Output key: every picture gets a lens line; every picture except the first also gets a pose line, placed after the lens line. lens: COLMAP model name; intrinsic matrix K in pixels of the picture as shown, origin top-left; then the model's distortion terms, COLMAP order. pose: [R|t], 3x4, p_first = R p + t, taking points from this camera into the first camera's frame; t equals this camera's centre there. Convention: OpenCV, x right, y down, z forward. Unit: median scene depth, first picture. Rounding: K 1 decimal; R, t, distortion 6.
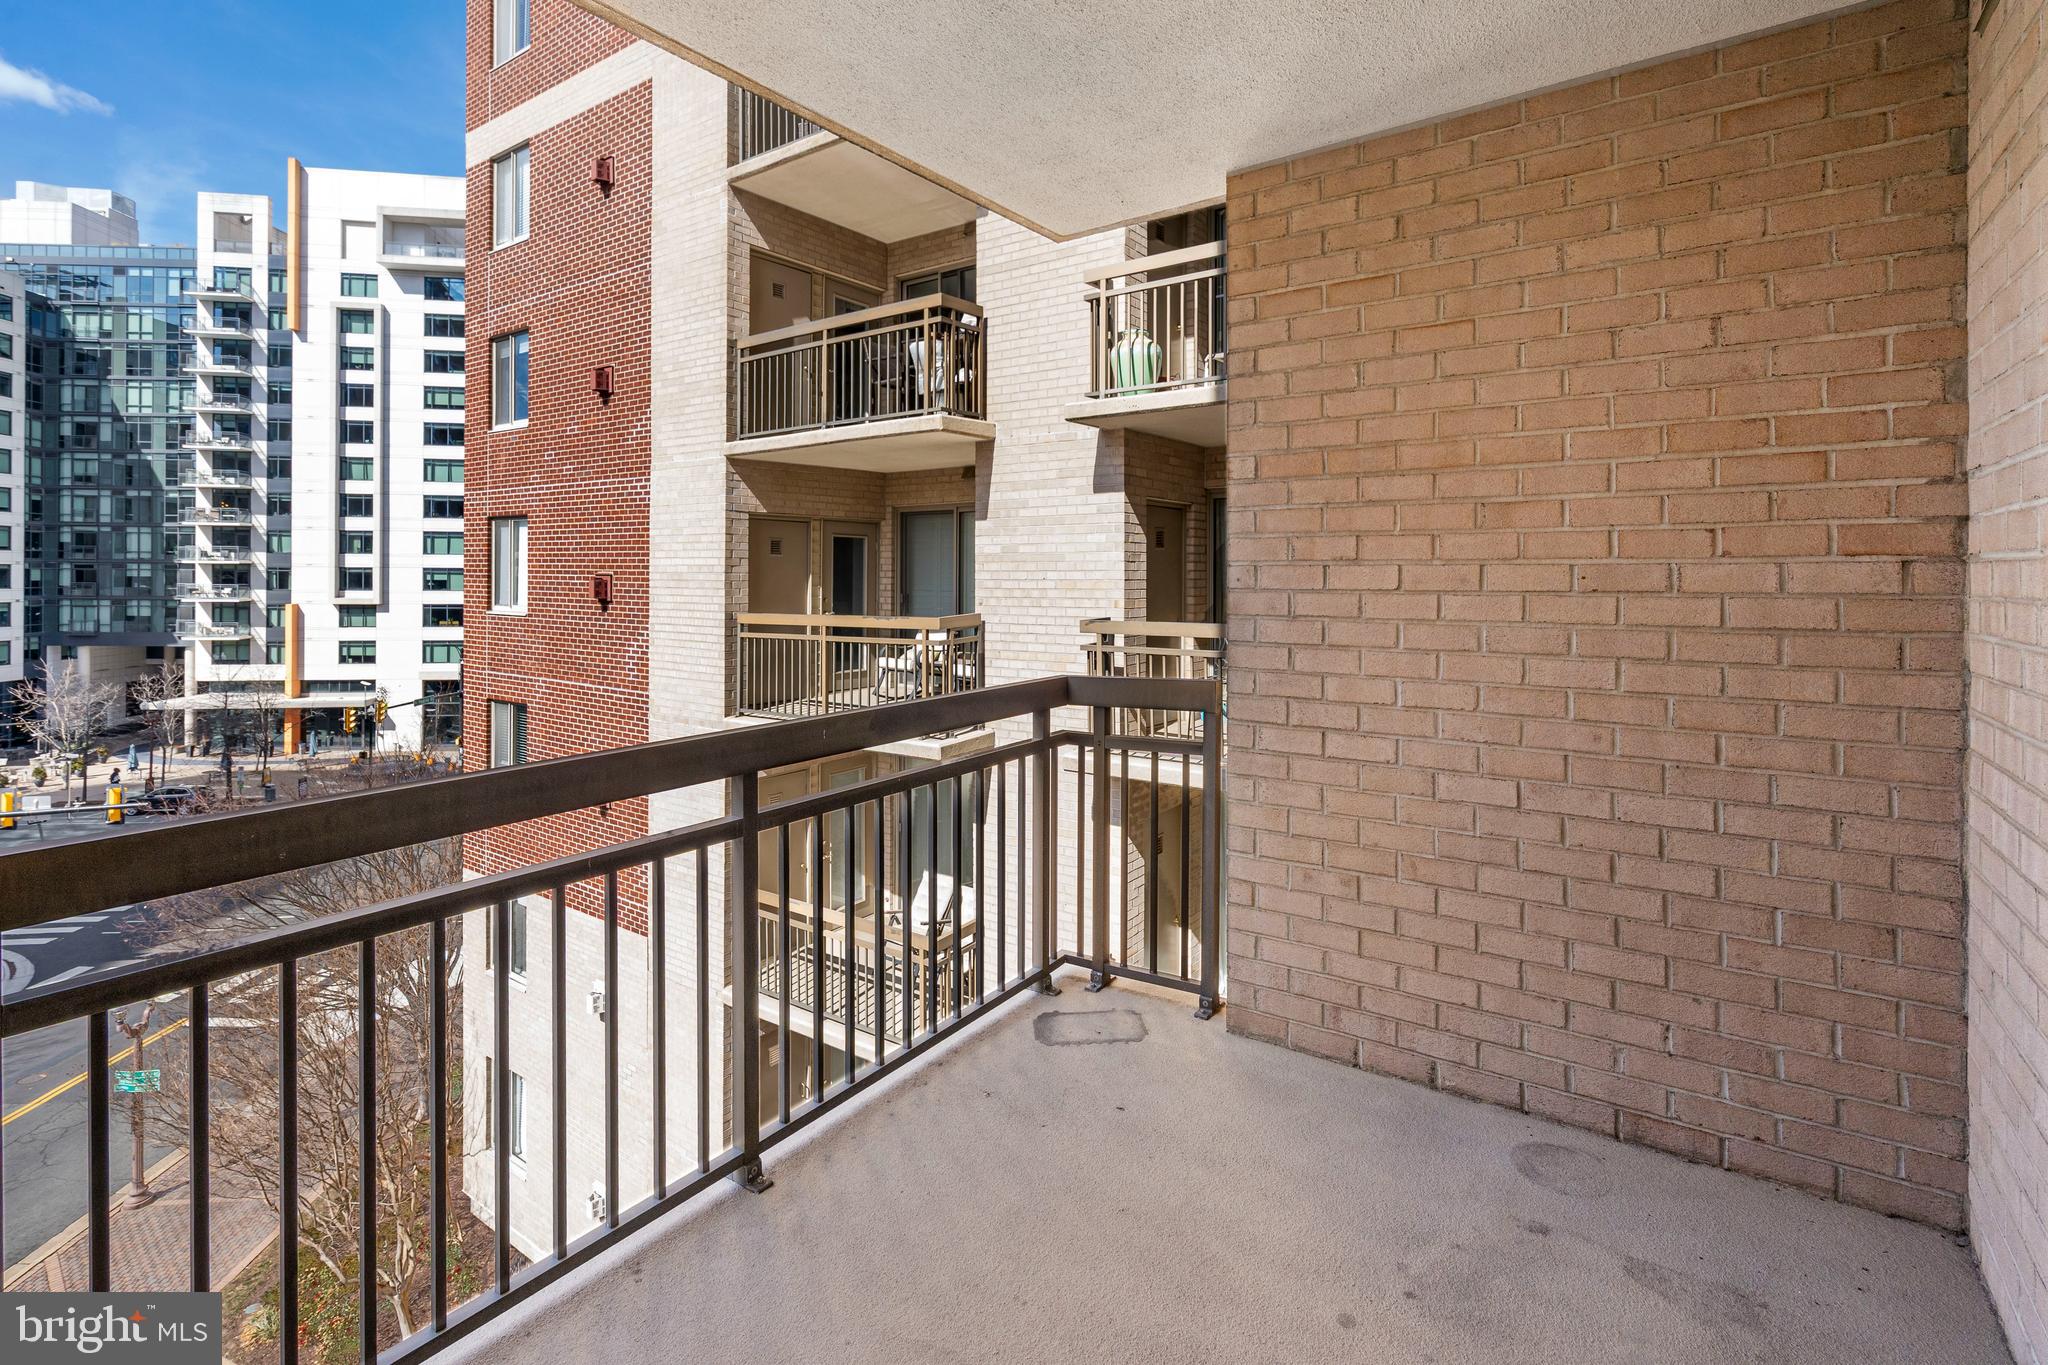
lens RADIAL K [[969.2, 0, 1004.2], [0, 969.2, 579.3], [0, 0, 1]] dist [-0.000421, 0.000401]
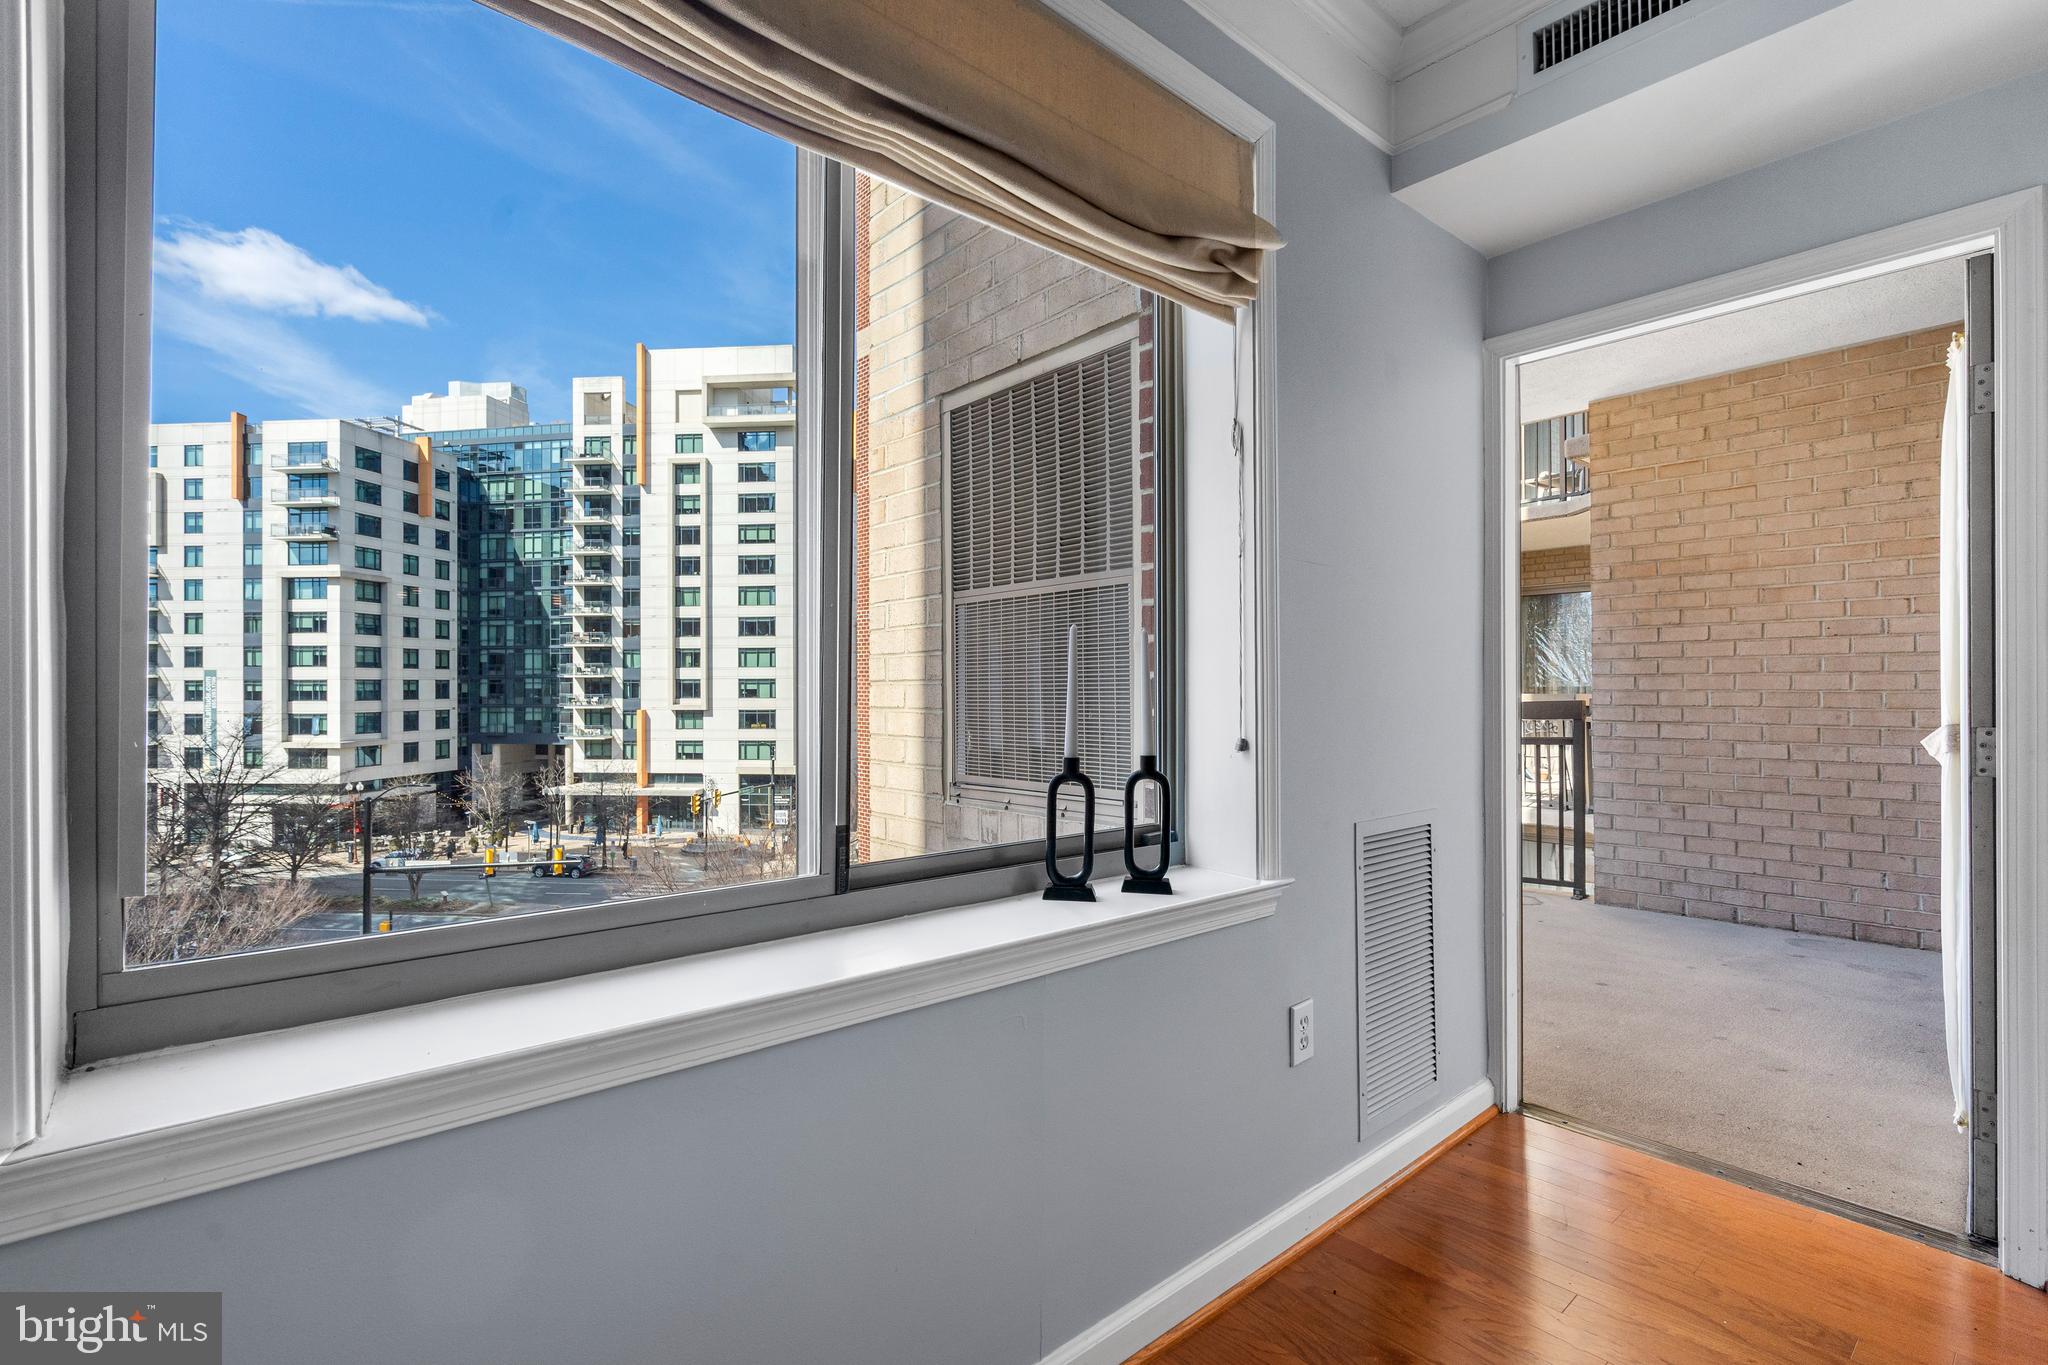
lens RADIAL K [[941.8, 0, 998.1], [0, 941.8, 685.5], [0, 0, 1]] dist [0.001404, -0.000178]
pose [[0.970275, -0.010905, -0.241761, -0.415335], [0.010458, 0.999940, -0.003134, 0.082772], [0.241781, 0.000513, 0.970331, -0.934914]]
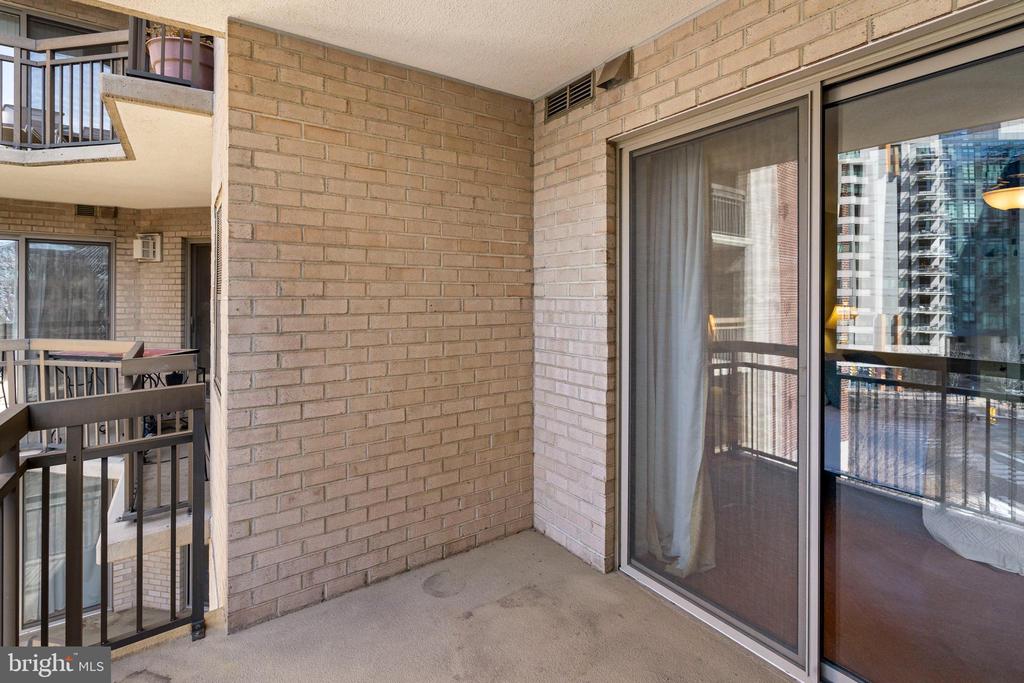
lens RADIAL K [[484.8, 0, 513.3], [0, 484.8, 296.9], [0, 0, 1]] dist [-0.002754, 0.000170]
pose [[0.339439, -0.002152, 0.940626, -0.305110], [0.001686, 0.999997, 0.001680, -0.019520], [-0.940627, 0.001015, 0.339442, 0.409132]]
